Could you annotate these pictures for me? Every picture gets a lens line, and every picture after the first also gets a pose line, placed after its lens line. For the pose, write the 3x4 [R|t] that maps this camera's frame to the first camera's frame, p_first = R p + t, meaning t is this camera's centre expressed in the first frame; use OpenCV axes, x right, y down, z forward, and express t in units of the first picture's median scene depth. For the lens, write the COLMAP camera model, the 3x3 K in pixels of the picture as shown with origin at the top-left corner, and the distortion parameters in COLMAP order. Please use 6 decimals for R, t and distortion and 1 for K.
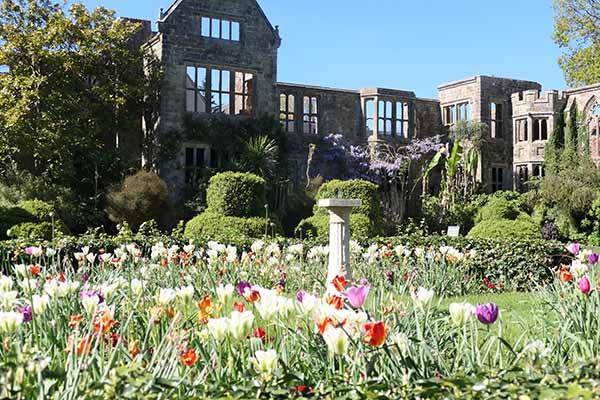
lens RADIAL K [[777.4, 0, 299.0], [0, 777.4, 201.2], [0, 0, 1]] dist [0.002880, 0.000000]
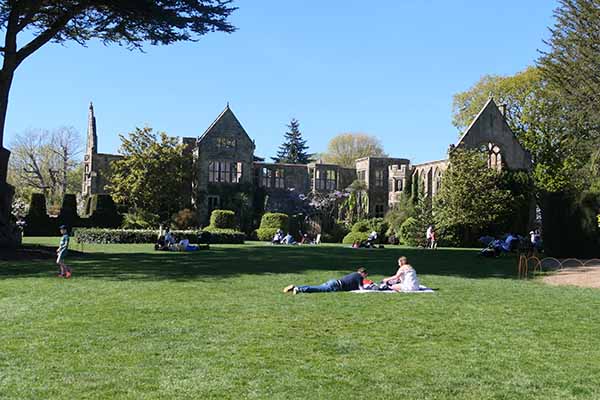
lens RADIAL K [[880.3, 0, 299.0], [0, 880.3, 198.3], [0, 0, 1]] dist [0.065977, 0.000000]
pose [[0.984562, 0.007033, -0.174897, 0.448884], [-0.010926, 0.999713, -0.021303, -0.012514], [0.174697, 0.022885, 0.984356, -1.175096]]
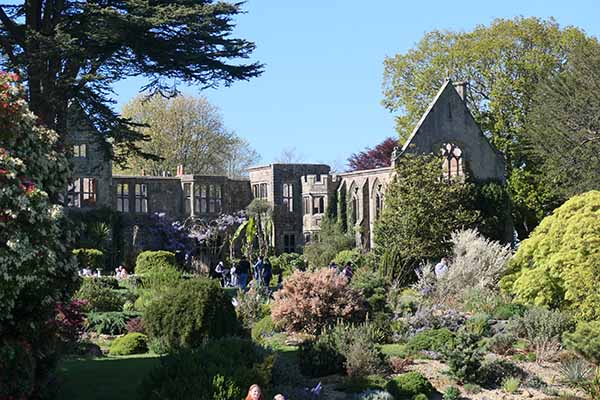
lens RADIAL K [[2450.3, 0, 300.8], [0, 2450.3, 201.1], [0, 0, 1]] dist [0.498978, 0.000000]
pose [[0.999784, -0.018193, 0.010074, 0.240249], [0.018383, 0.999649, -0.019100, -0.021321], [-0.009723, 0.019281, 0.999767, -3.119701]]
